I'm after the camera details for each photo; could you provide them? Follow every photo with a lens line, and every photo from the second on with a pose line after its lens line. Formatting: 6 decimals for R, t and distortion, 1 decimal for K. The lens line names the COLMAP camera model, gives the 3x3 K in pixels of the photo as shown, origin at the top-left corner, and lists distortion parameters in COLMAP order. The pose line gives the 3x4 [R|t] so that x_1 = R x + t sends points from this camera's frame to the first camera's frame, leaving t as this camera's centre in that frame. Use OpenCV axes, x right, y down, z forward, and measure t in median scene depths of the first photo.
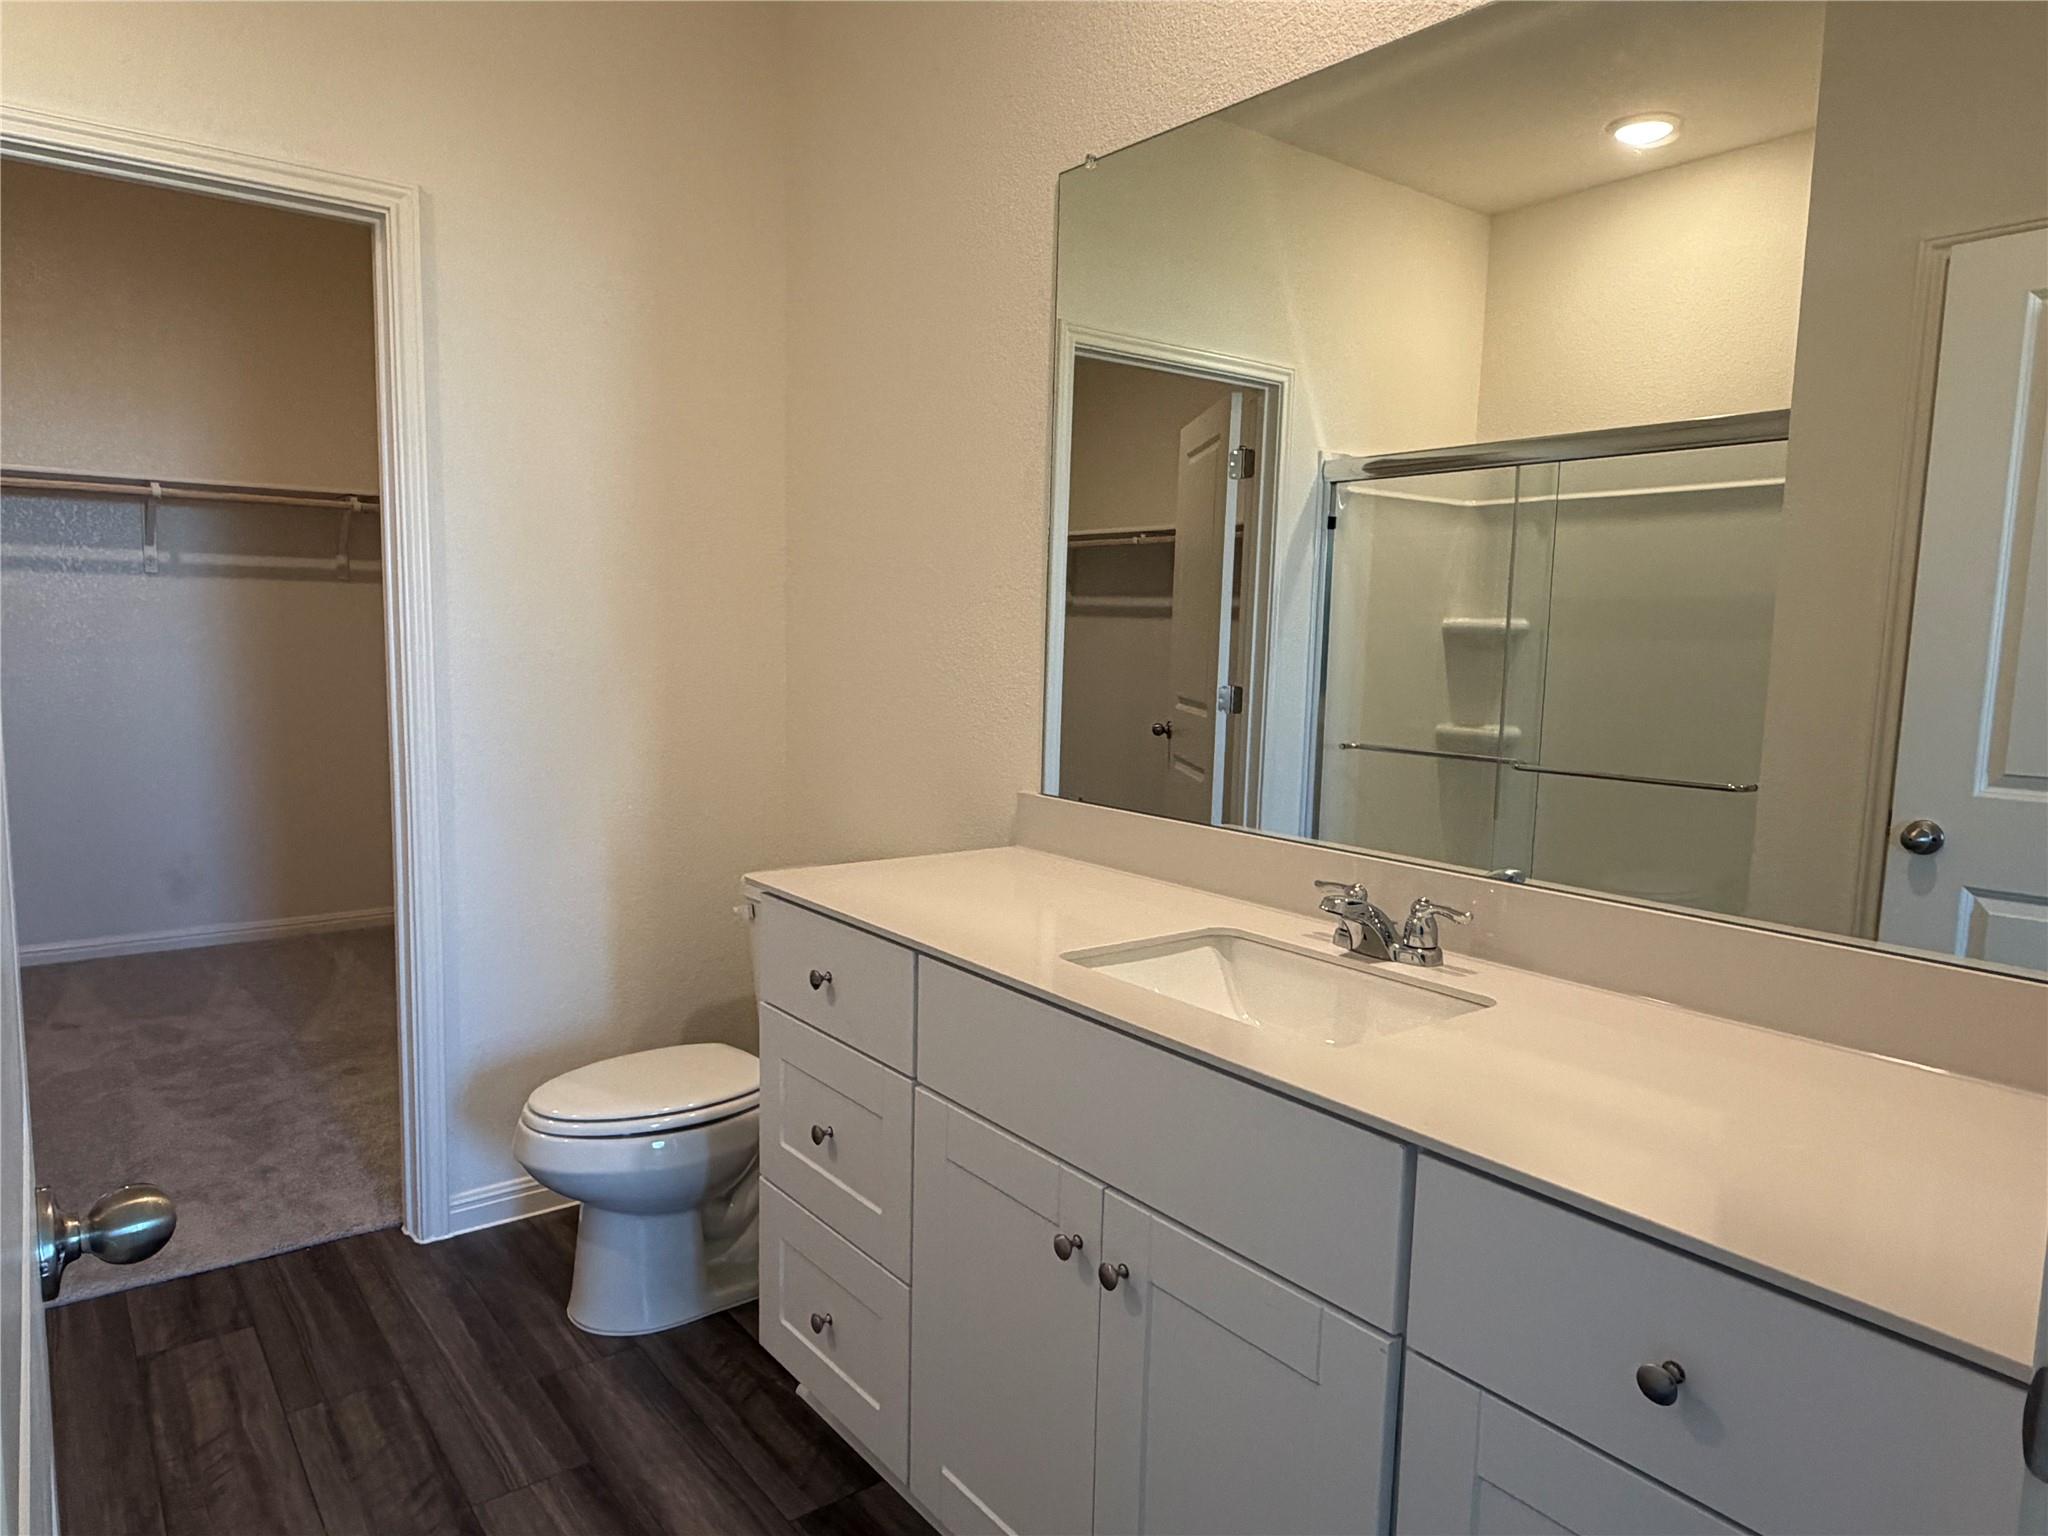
lens RADIAL K [[1301.0, 0, 1024.0], [0, 1301.0, 768.0], [0, 0, 1]] dist [-0.019349, -0.001407]
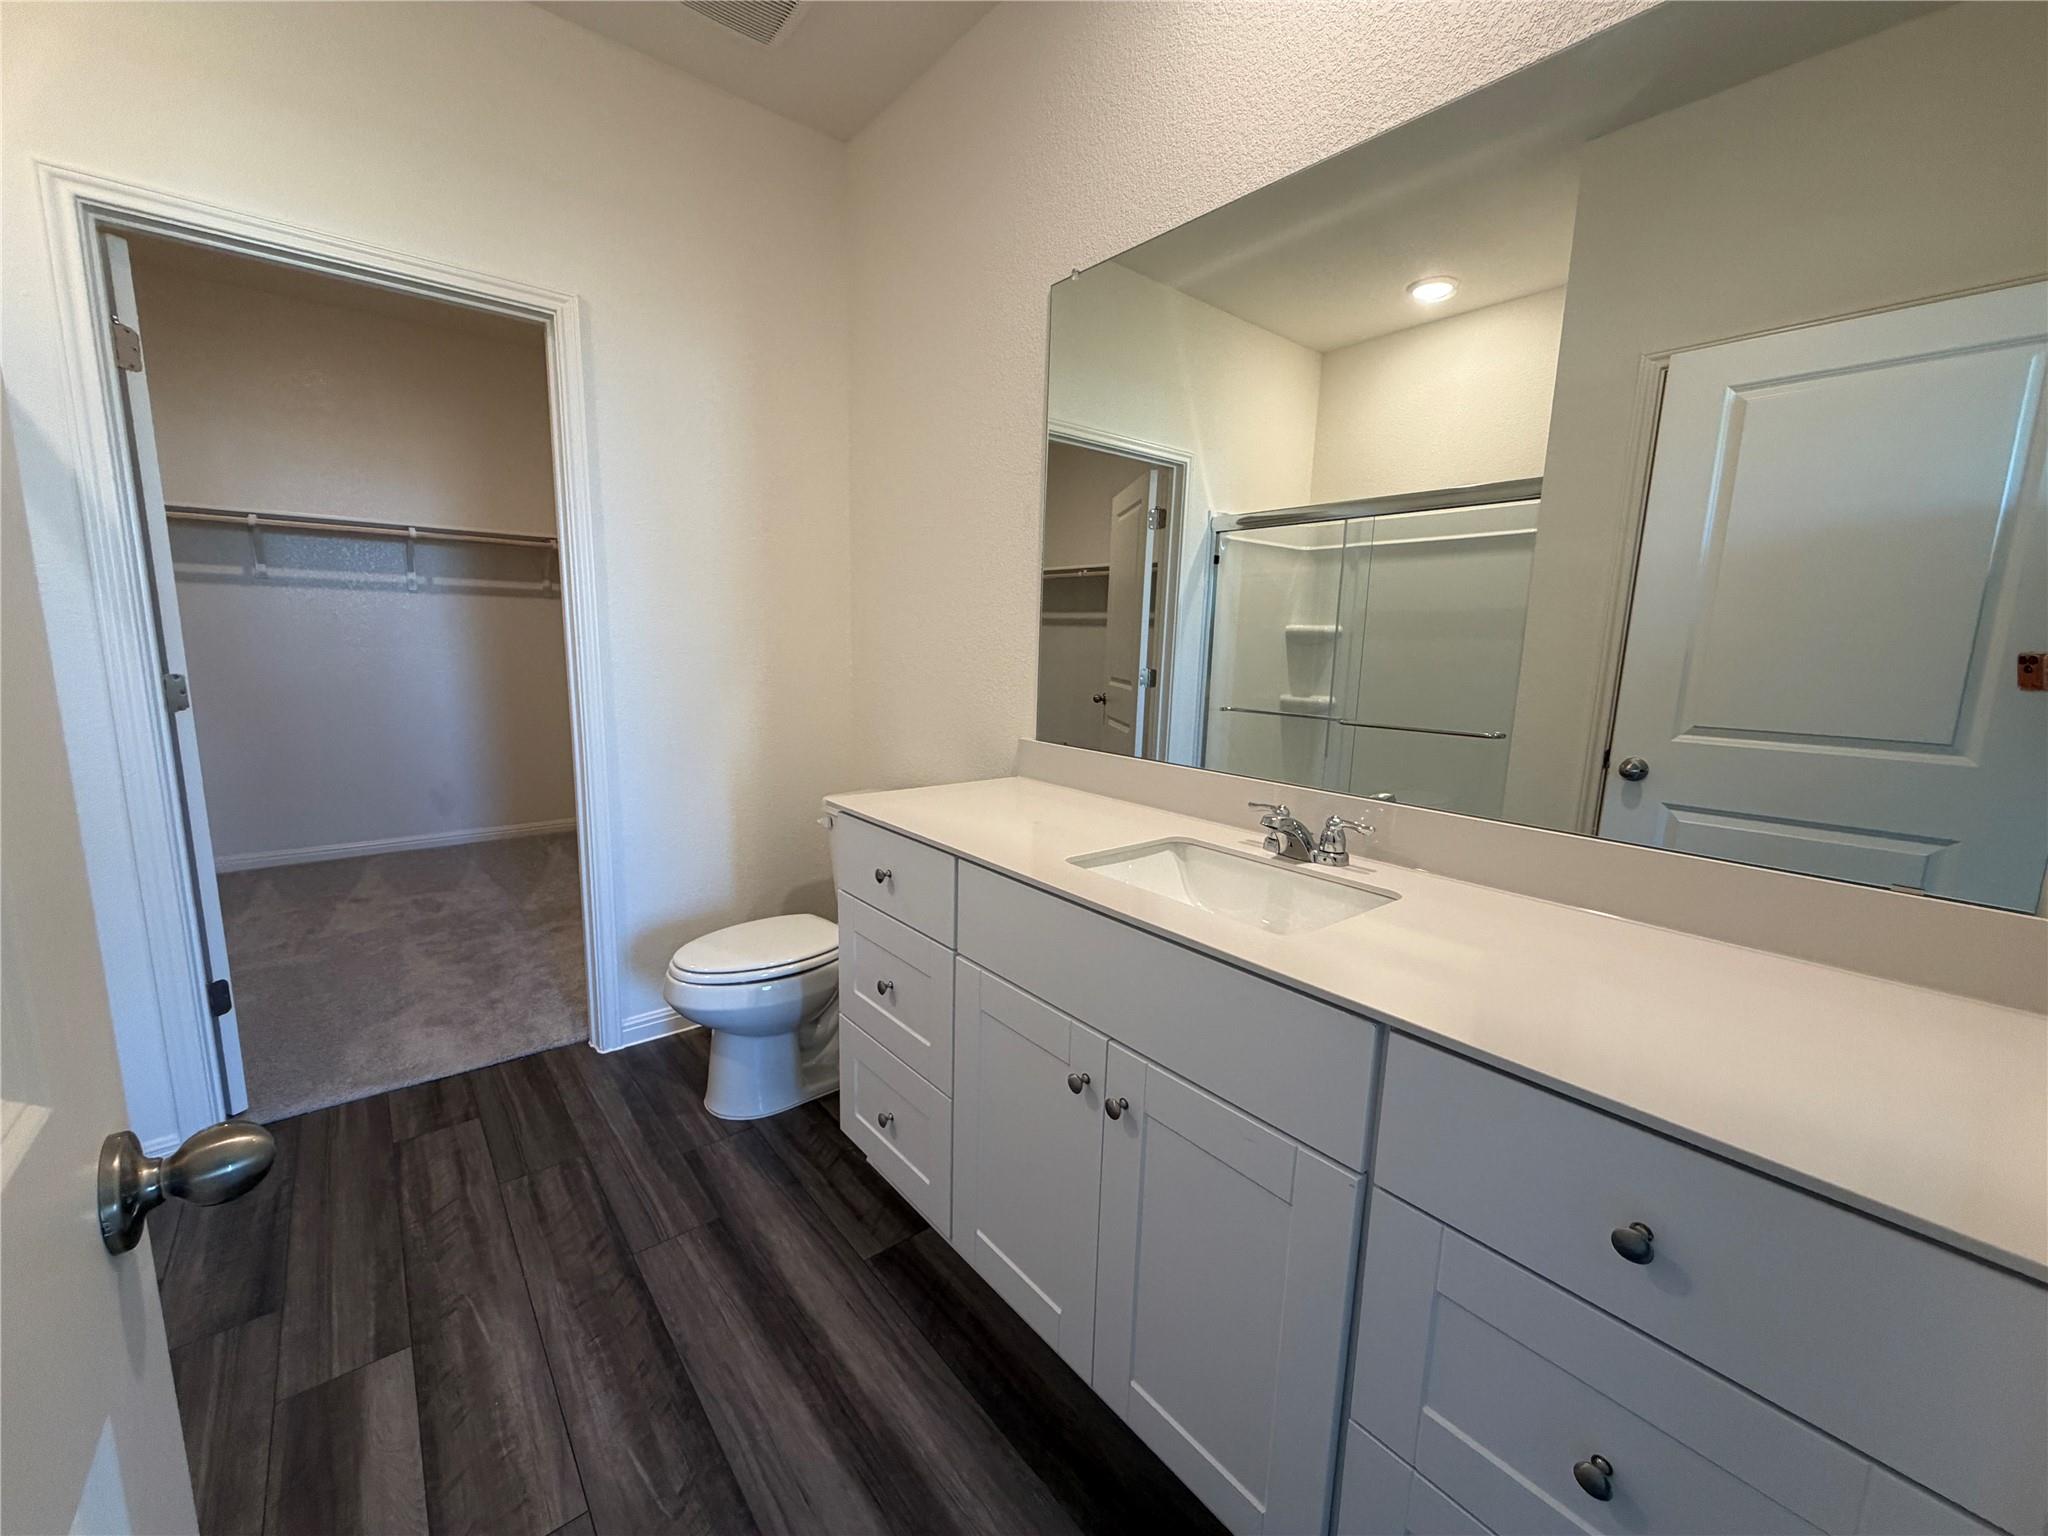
lens RADIAL K [[815.3, 0, 1024.0], [0, 815.3, 768.0], [0, 0, 1]] dist [-0.013831, 0.000081]
pose [[0.999536, -0.002127, 0.030393, -0.025400], [0.000551, 0.998659, 0.051768, 0.004461], [-0.030462, -0.051727, 0.998197, 0.108796]]
